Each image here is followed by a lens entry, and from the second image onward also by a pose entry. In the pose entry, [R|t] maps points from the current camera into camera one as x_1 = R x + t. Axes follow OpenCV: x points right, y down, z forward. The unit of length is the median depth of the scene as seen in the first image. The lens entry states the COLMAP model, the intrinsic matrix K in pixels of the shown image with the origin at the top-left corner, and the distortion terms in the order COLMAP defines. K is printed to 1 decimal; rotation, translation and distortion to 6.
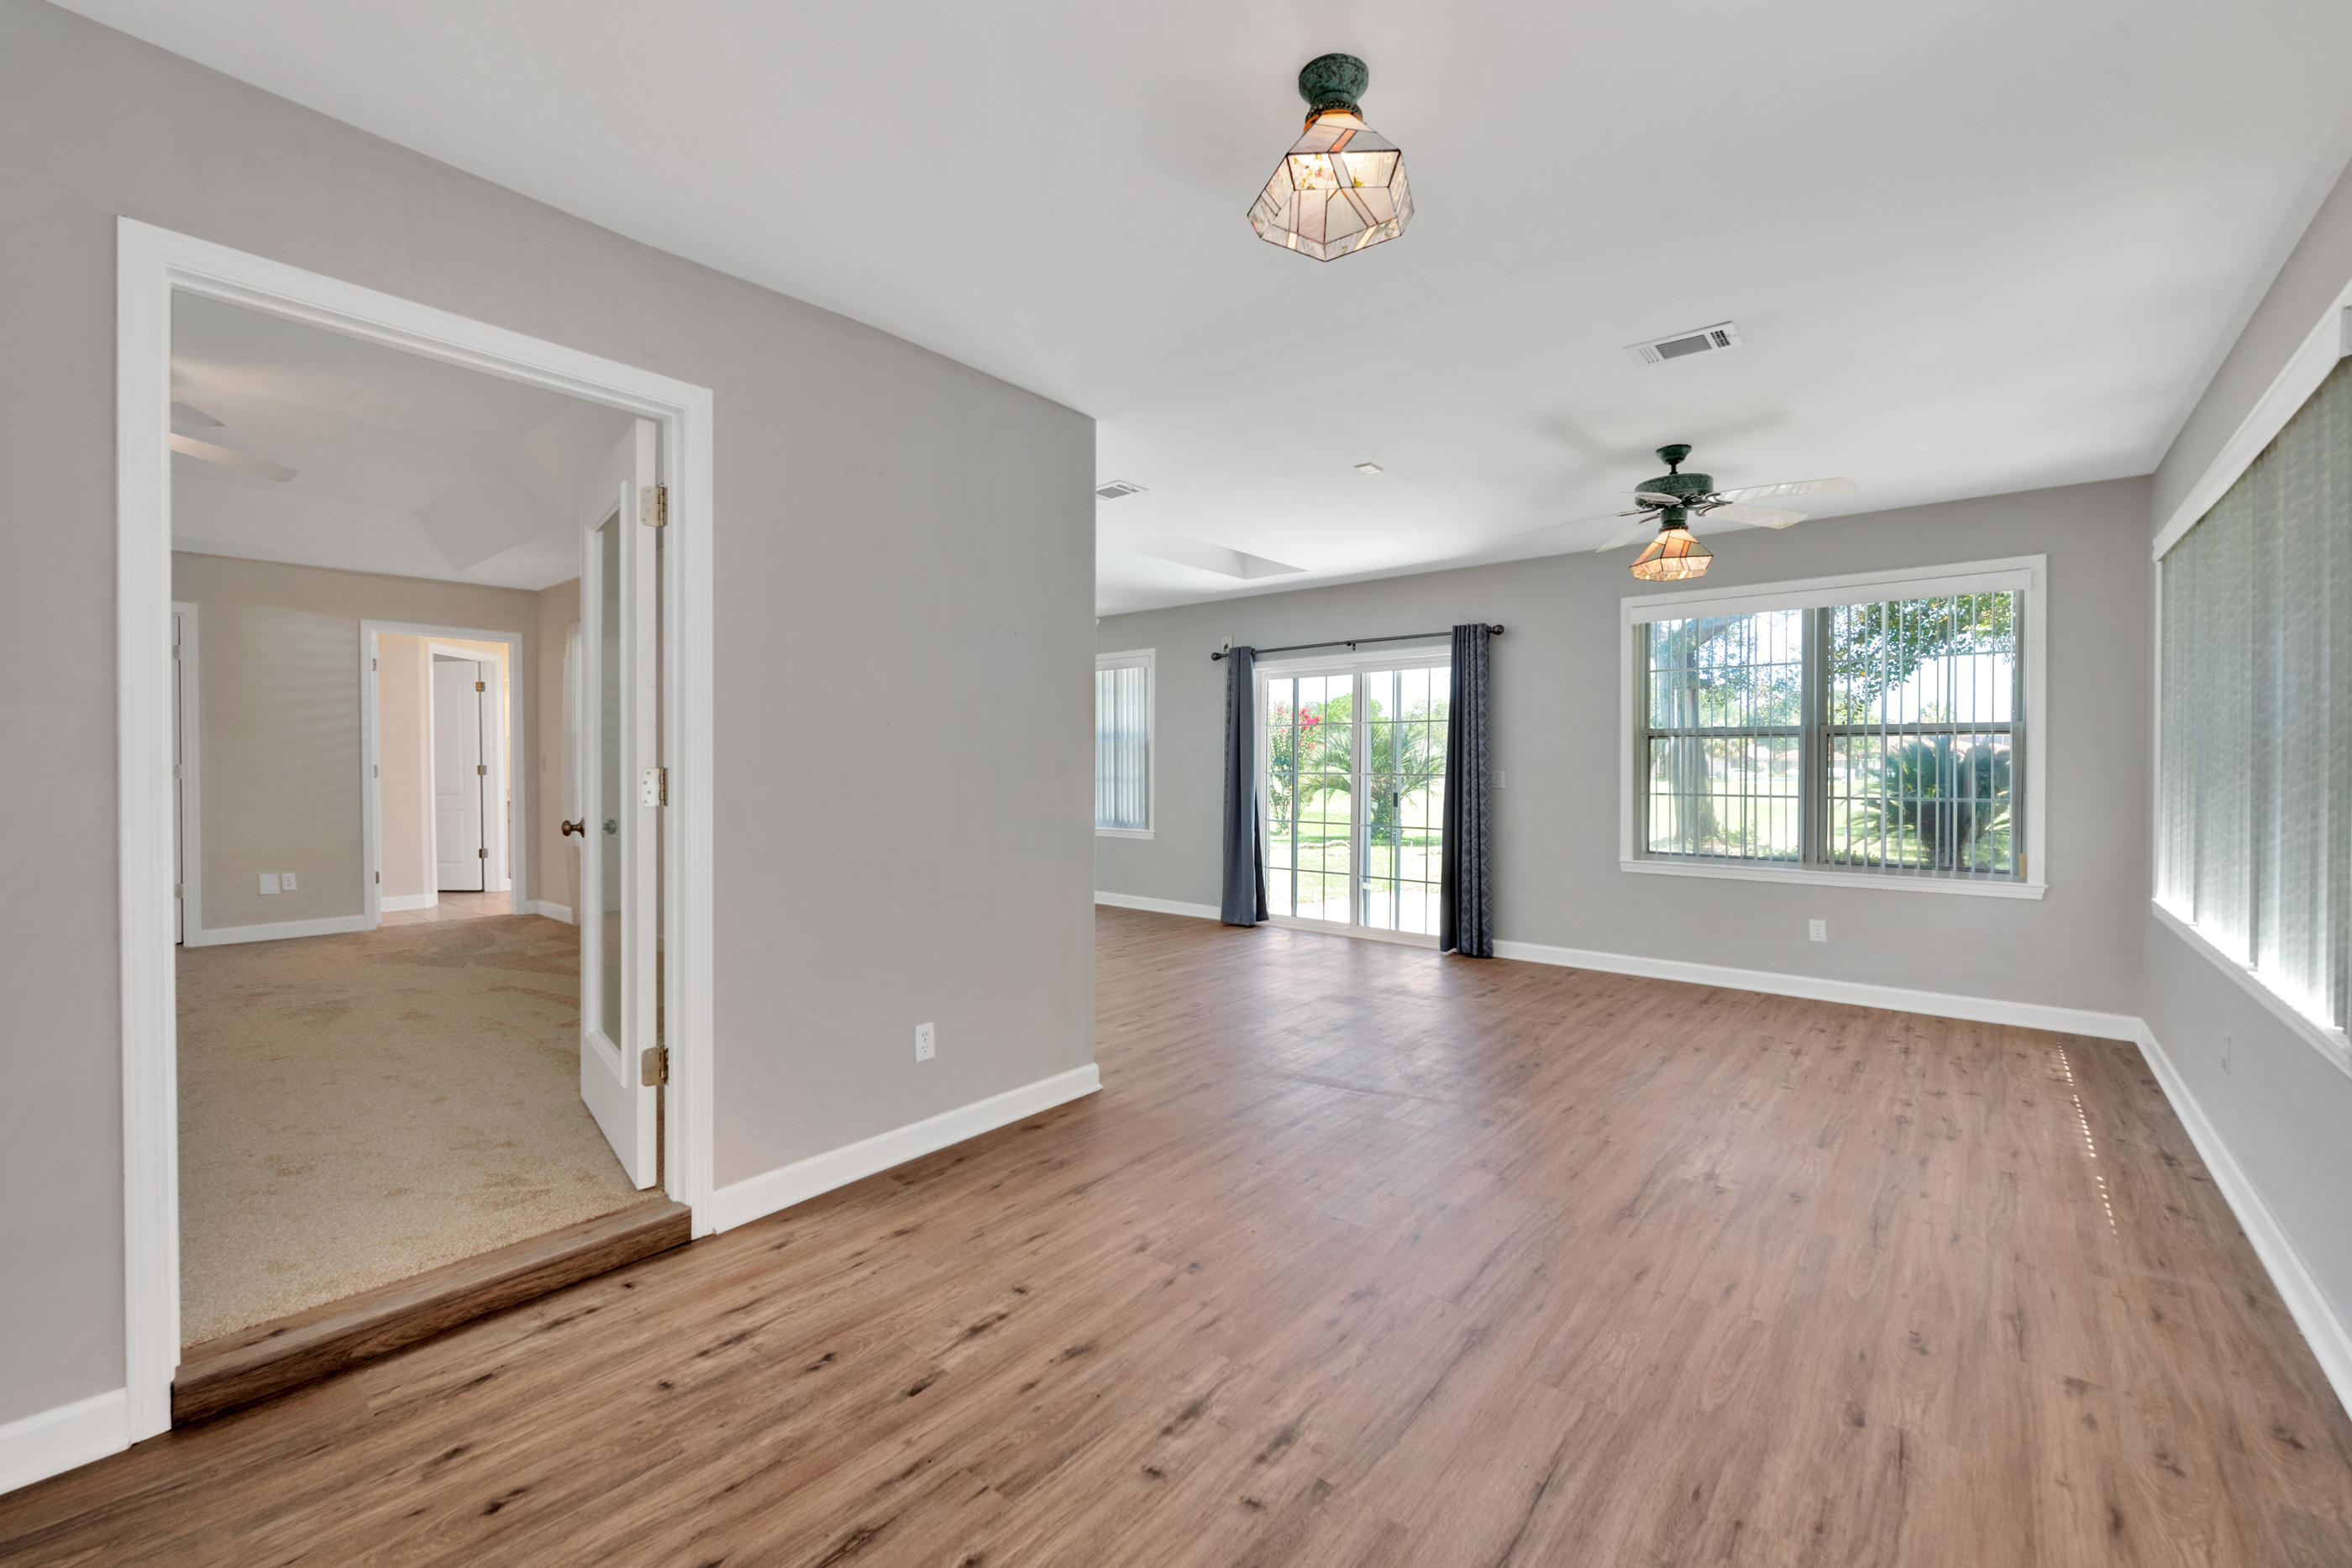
lens RADIAL K [[963.0, 0, 1176.0], [0, 963.0, 784.0], [0, 0, 1]] dist [0.002237, -0.004240]
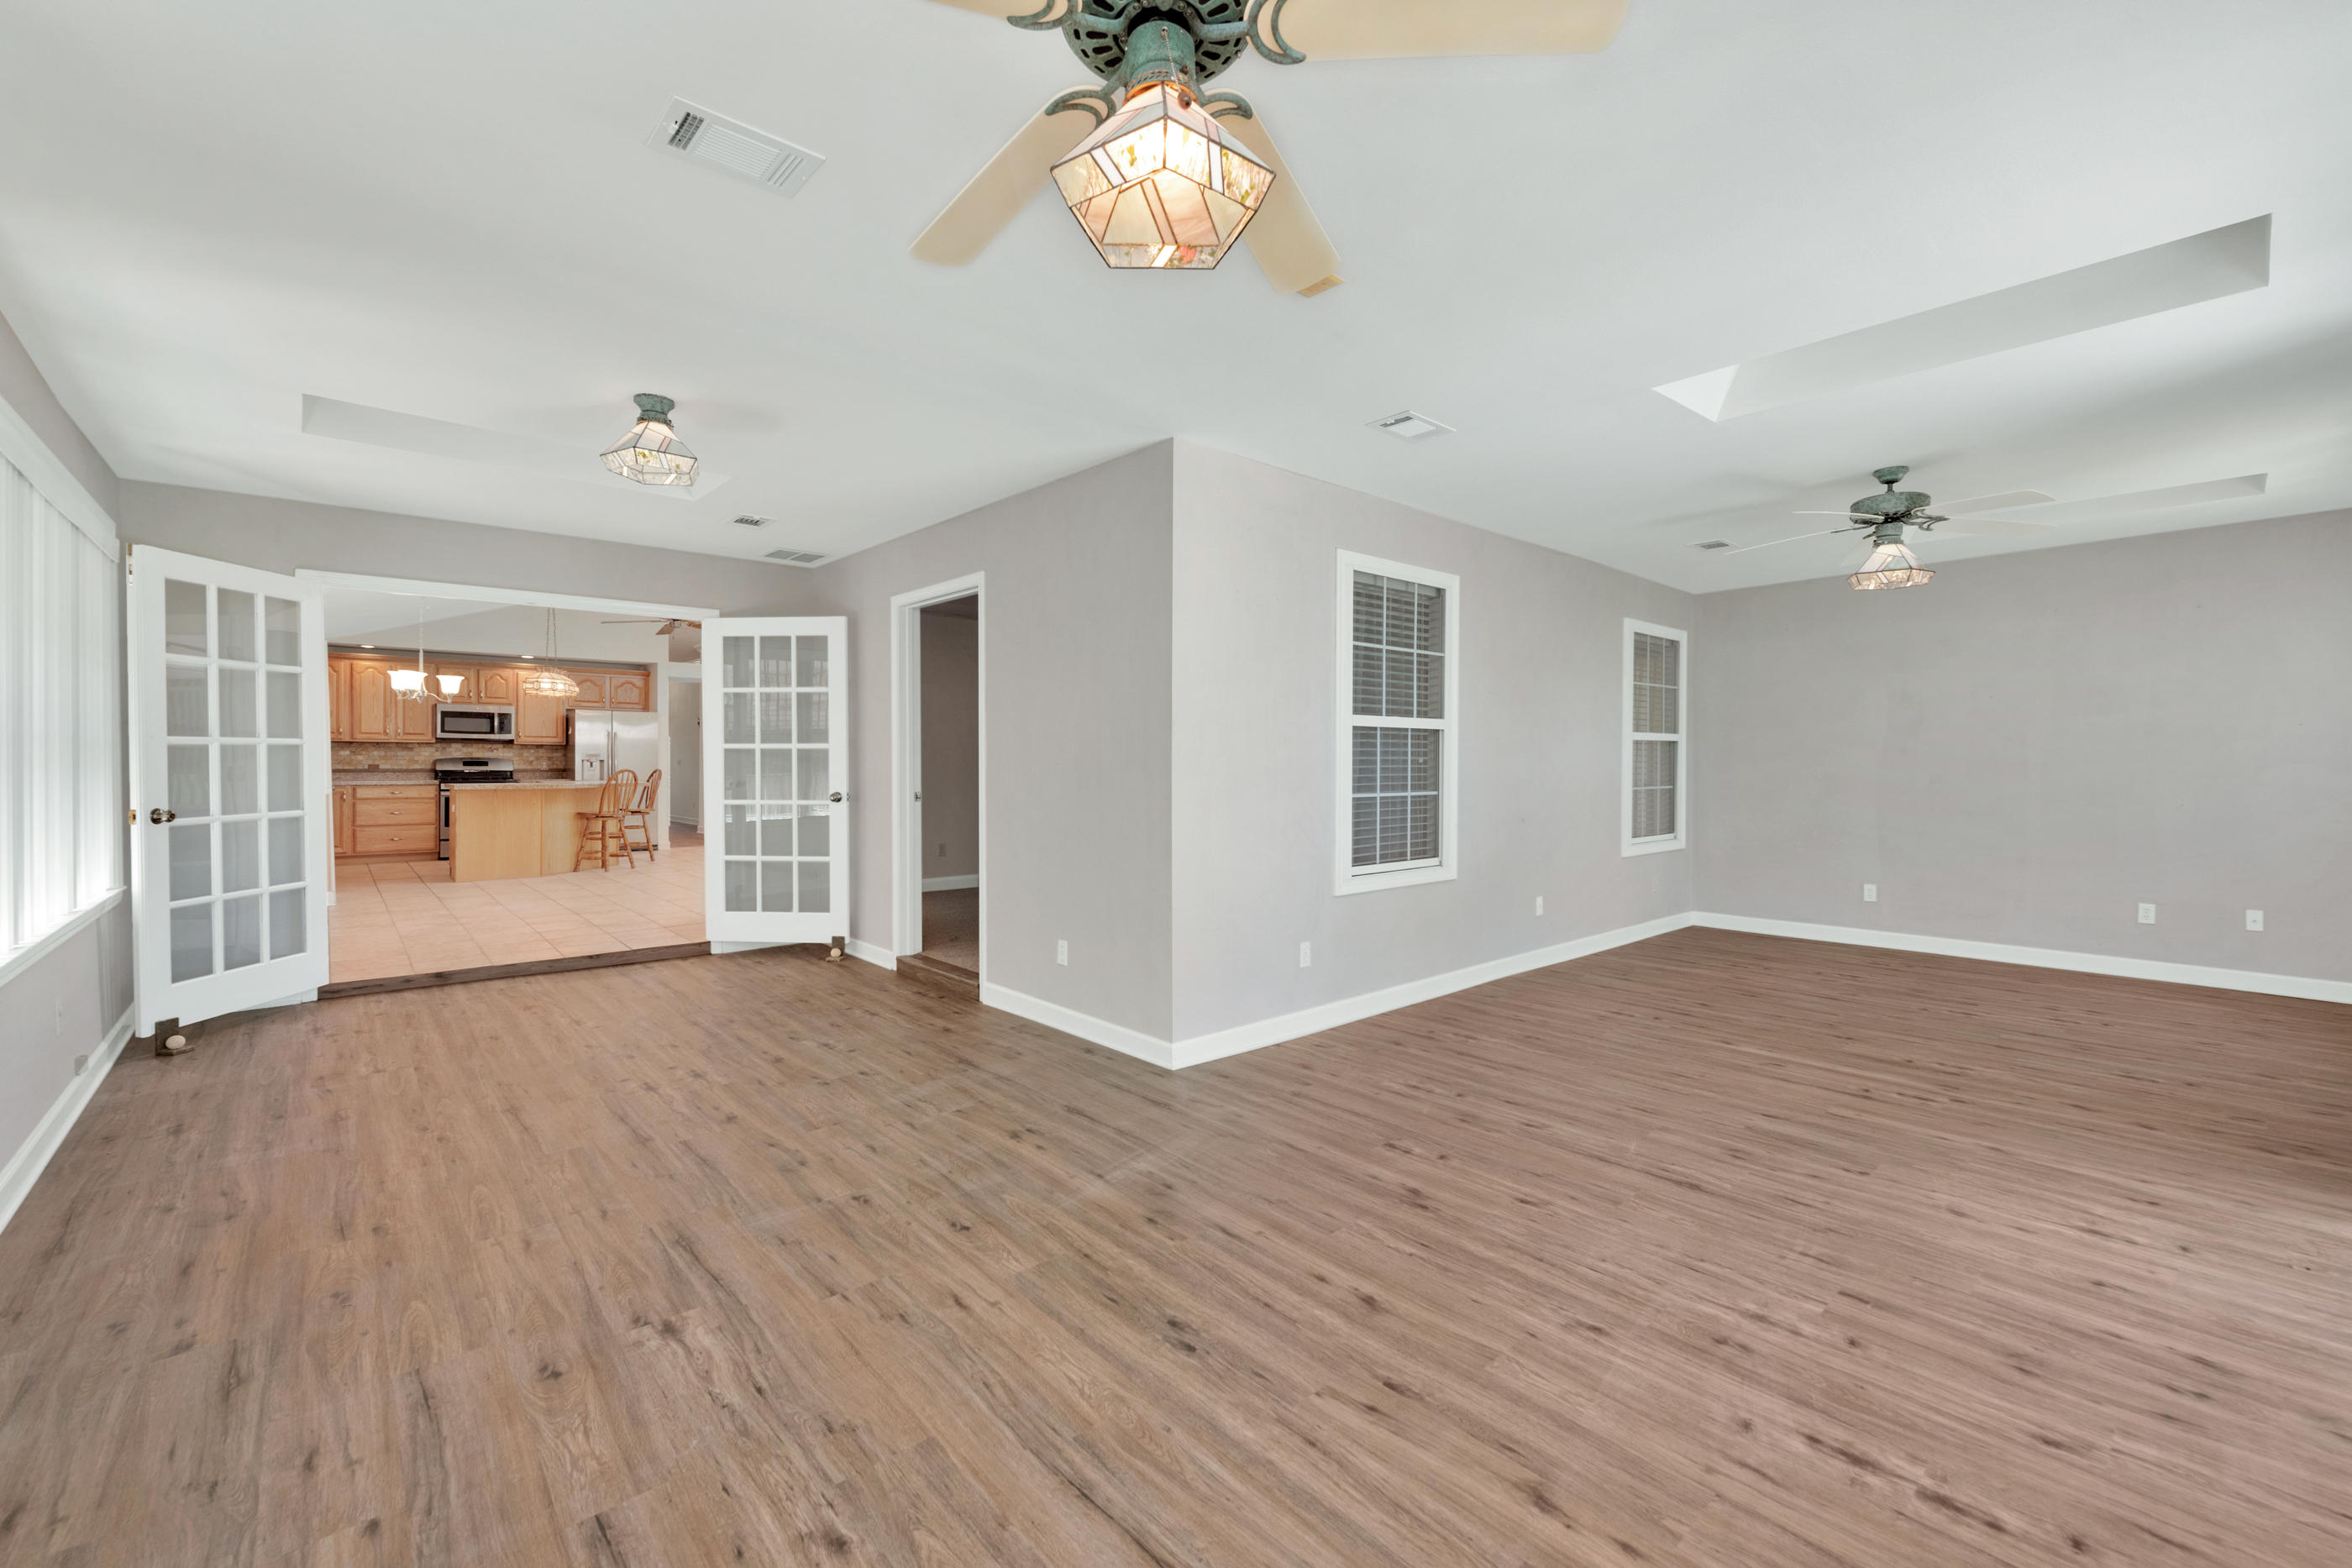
lens RADIAL K [[995.5, 0, 1194.5], [0, 995.5, 786.6], [0, 0, 1]] dist [-0.017021, 0.000027]
pose [[-0.148197, 0.020831, -0.988738, 1.386041], [-0.025888, 0.999354, 0.024935, -0.014172], [0.988619, 0.029292, -0.147562, 1.703340]]
